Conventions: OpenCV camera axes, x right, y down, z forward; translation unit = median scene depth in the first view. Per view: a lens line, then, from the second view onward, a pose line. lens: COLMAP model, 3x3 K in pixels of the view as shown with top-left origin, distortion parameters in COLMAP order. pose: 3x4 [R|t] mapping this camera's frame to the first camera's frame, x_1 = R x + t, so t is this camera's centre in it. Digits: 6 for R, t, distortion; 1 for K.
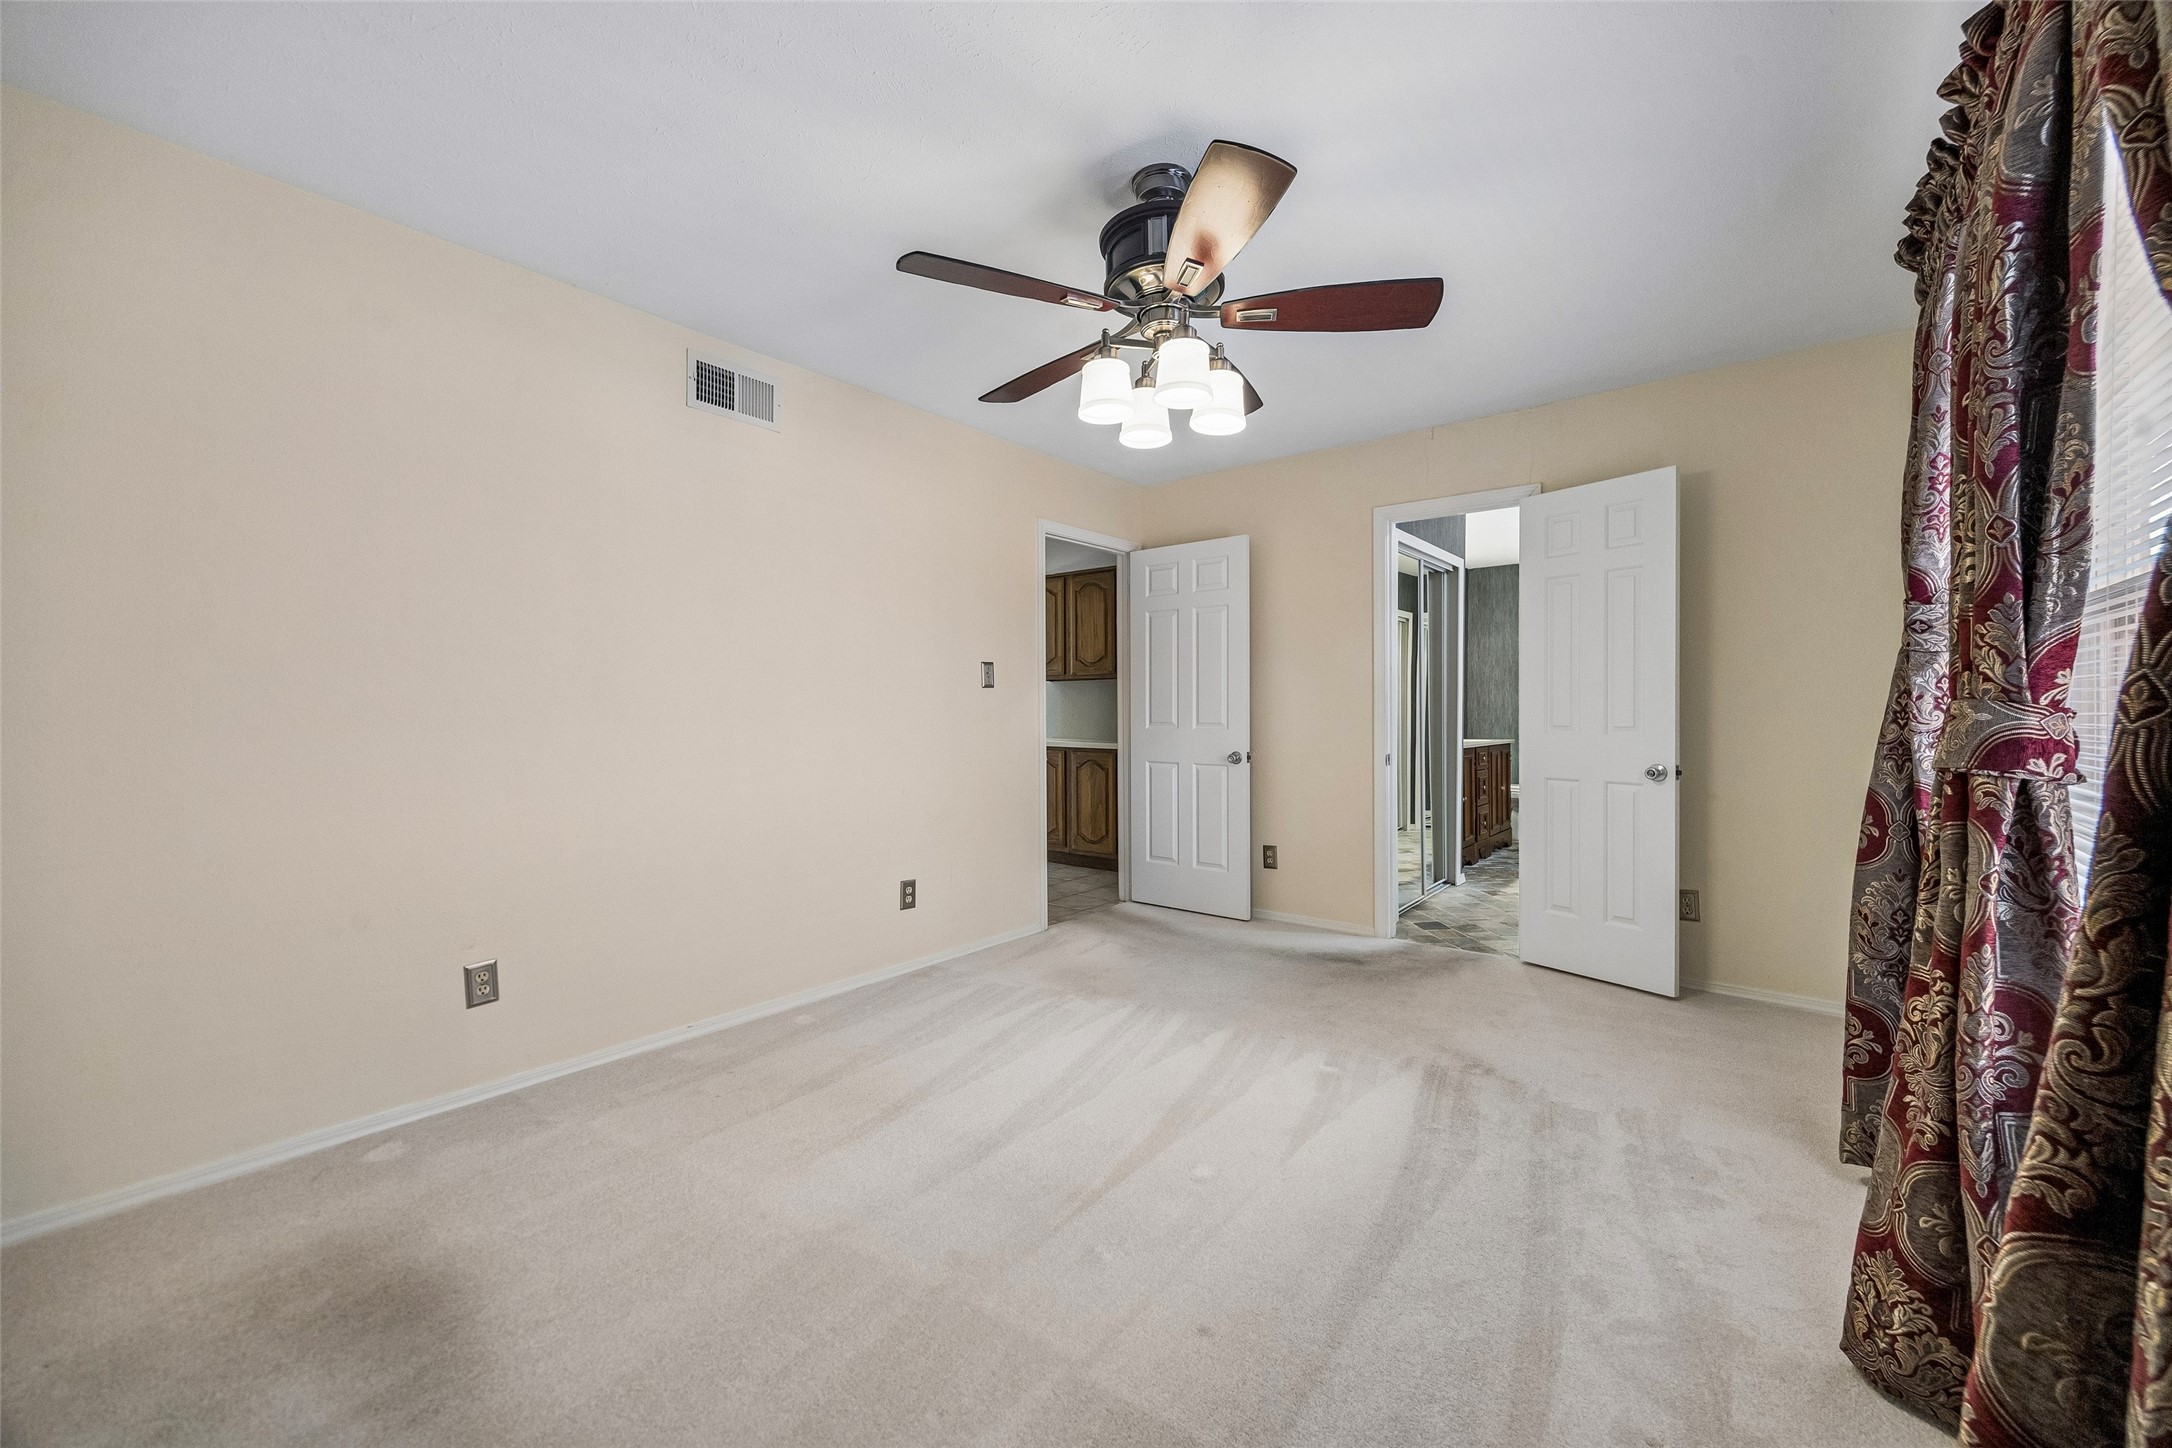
lens RADIAL K [[842.9, 0, 1099.0], [0, 842.9, 712.9], [0, 0, 1]] dist [-0.001829, 0.000059]
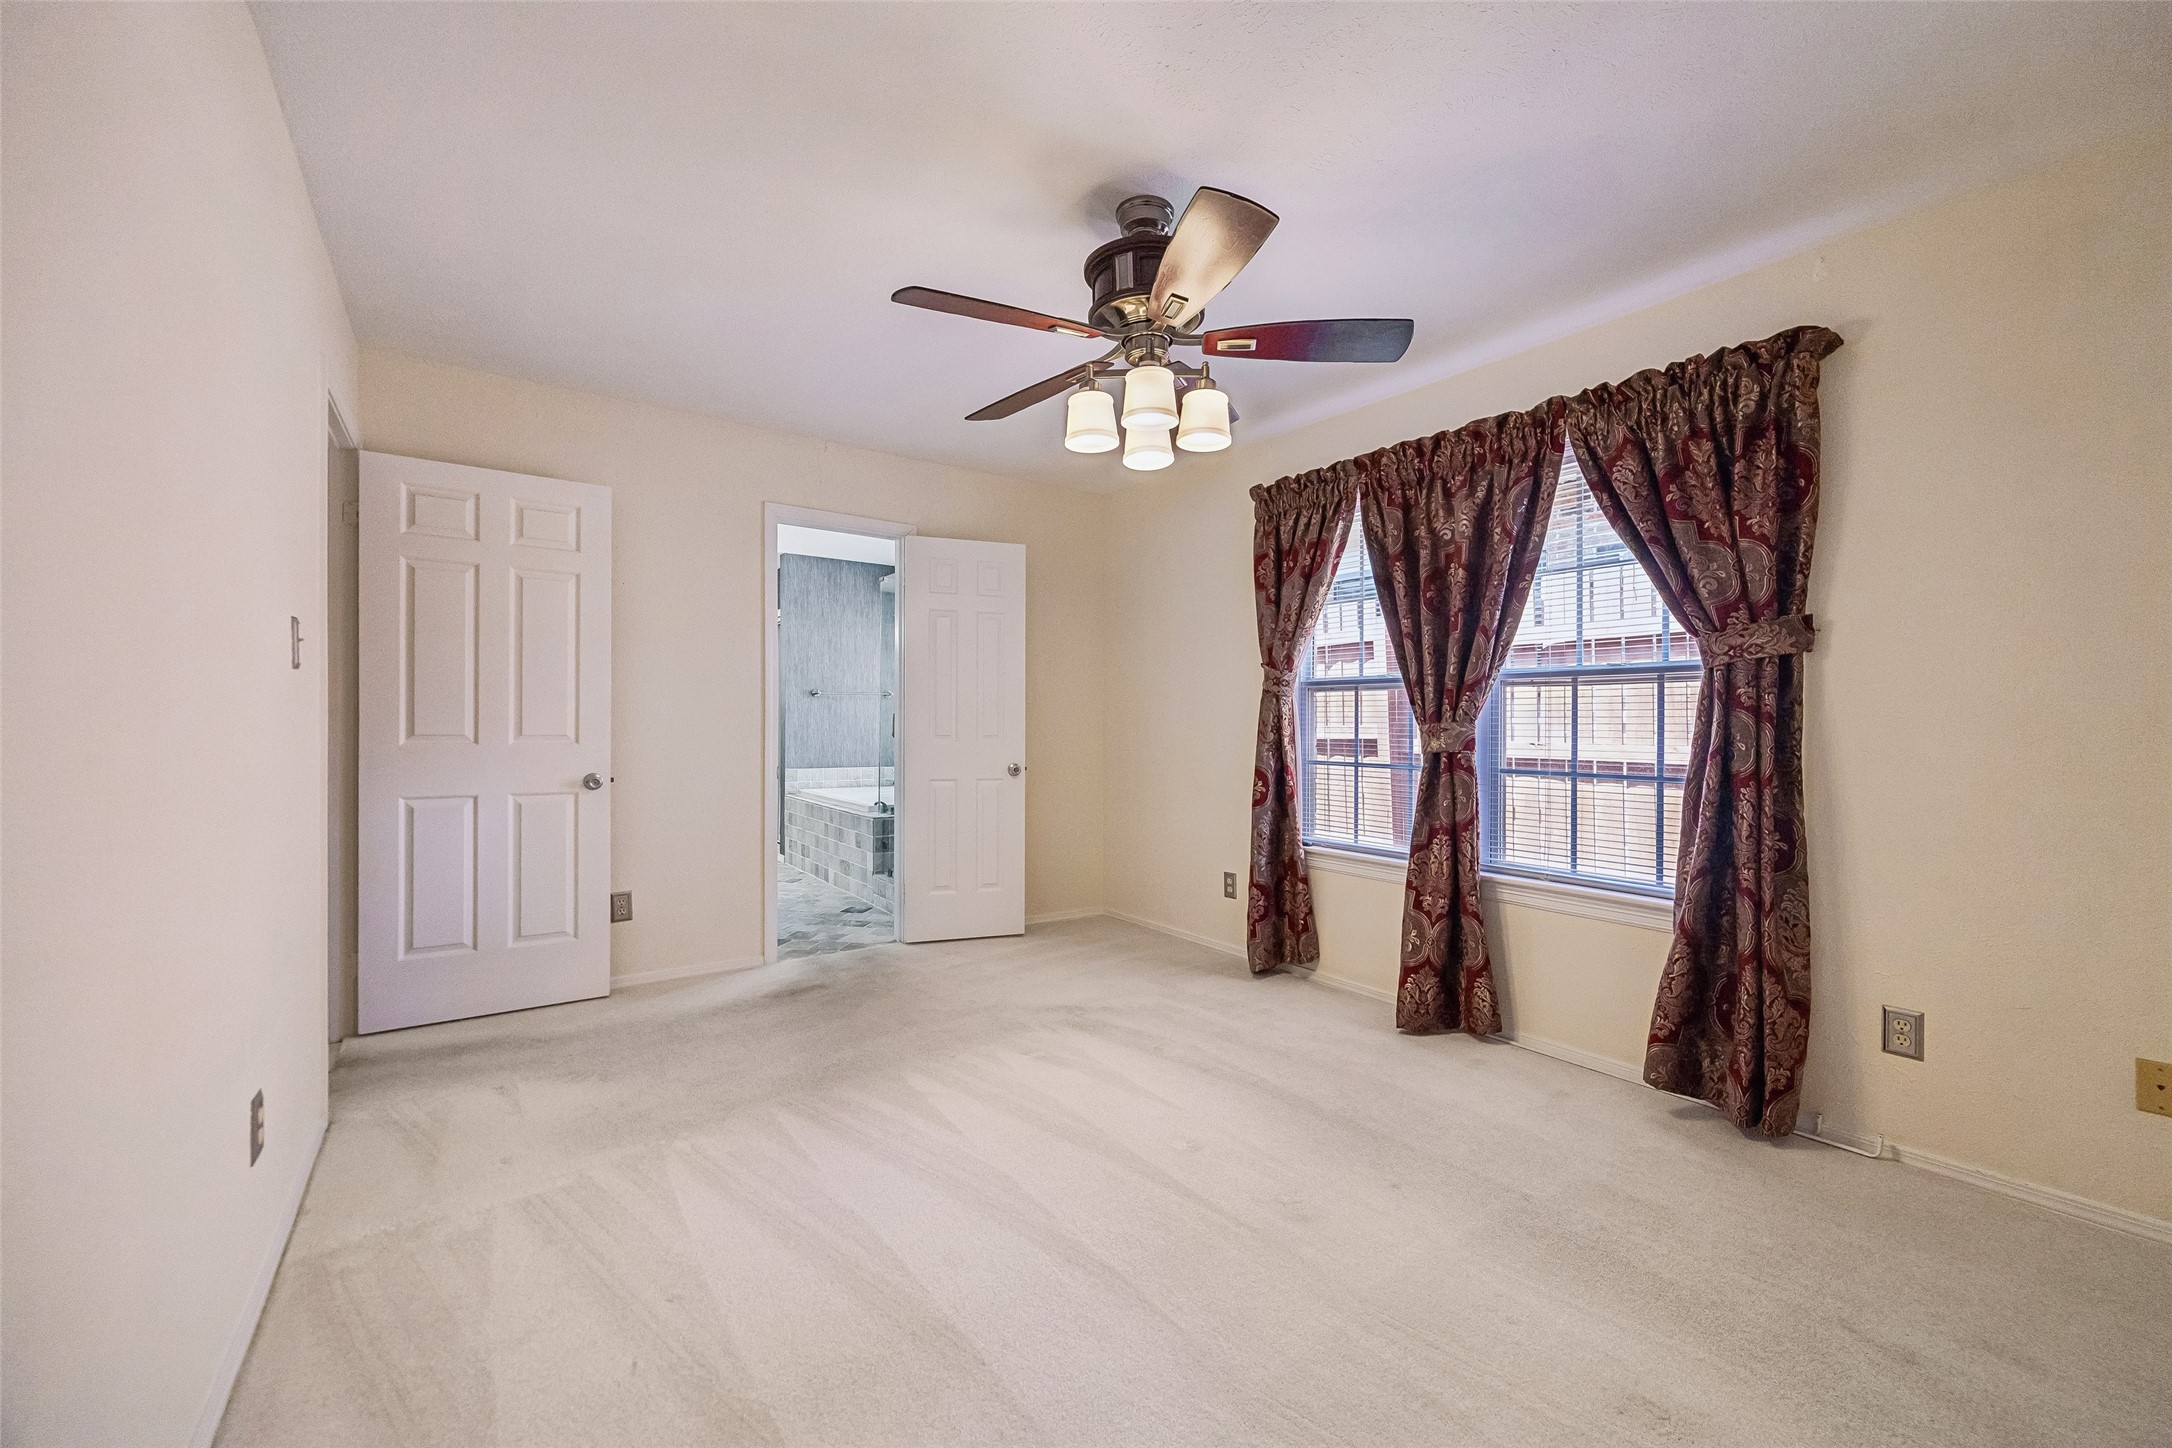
lens RADIAL K [[842.9, 0, 1099.0], [0, 842.9, 712.9], [0, 0, 1]] dist [-0.001829, 0.000059]
pose [[0.266716, 0.020519, 0.963557, -0.766091], [-0.006903, 0.999788, -0.019379, 0.006133], [-0.963750, -0.001483, 0.266802, 0.646286]]
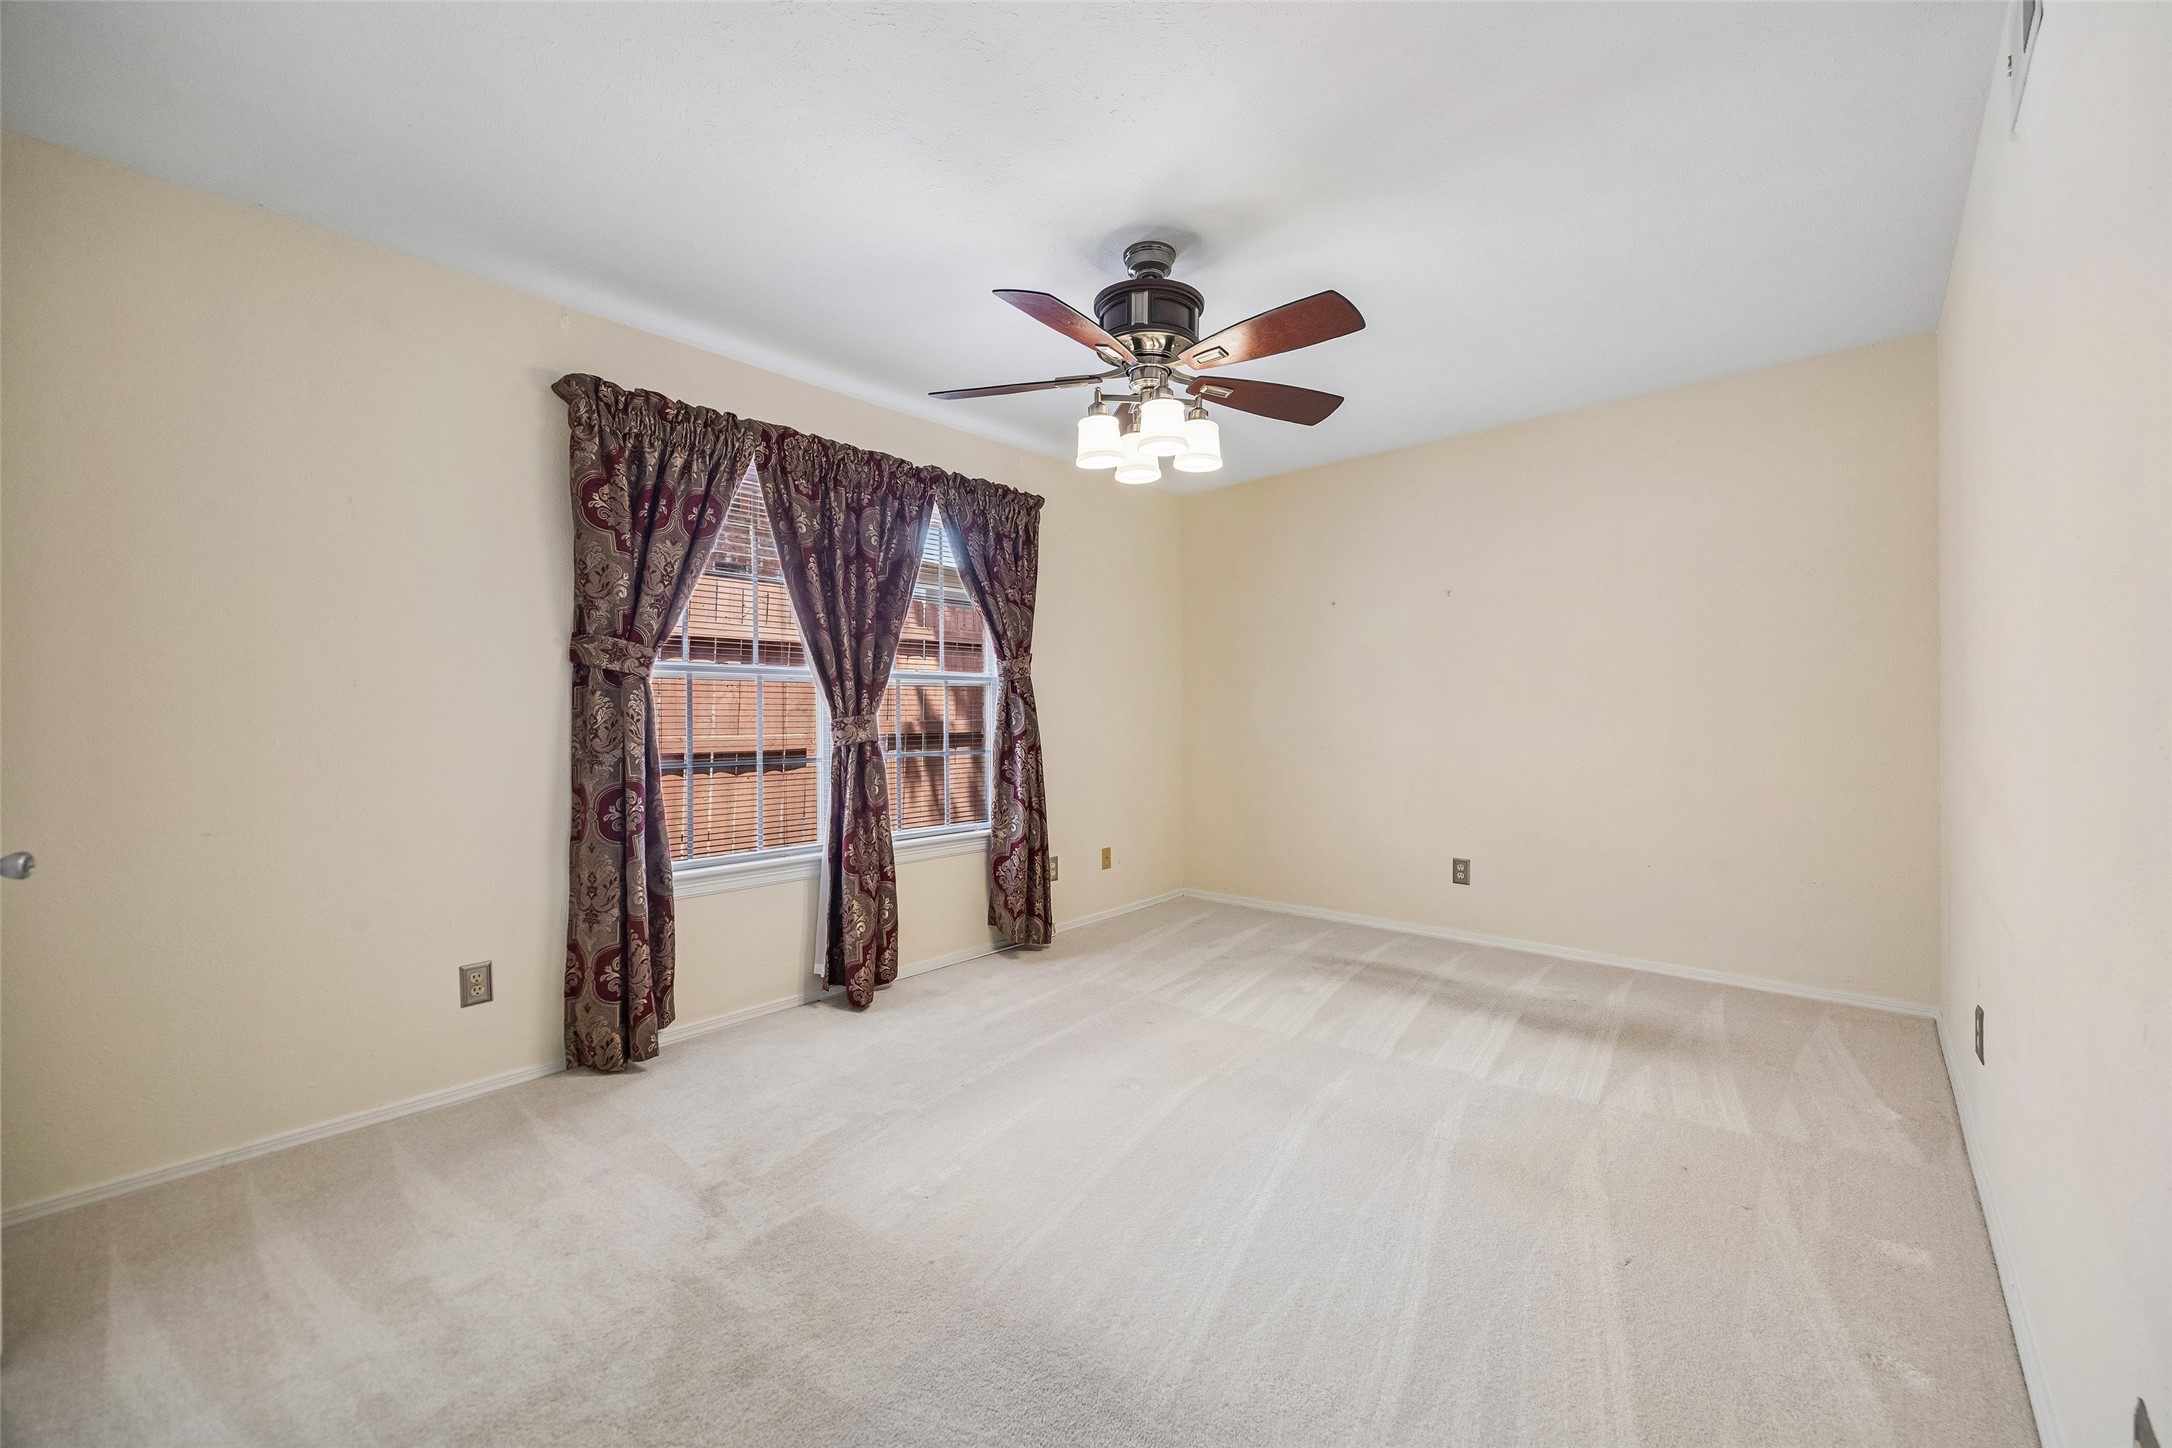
lens RADIAL K [[842.9, 0, 1099.0], [0, 842.9, 712.9], [0, 0, 1]] dist [-0.001829, 0.000059]
pose [[-0.997125, 0.008873, 0.075248, 0.045839], [0.008899, 0.999960, 0.000016, -0.007419], [-0.075245, 0.000686, -0.997165, 1.764267]]
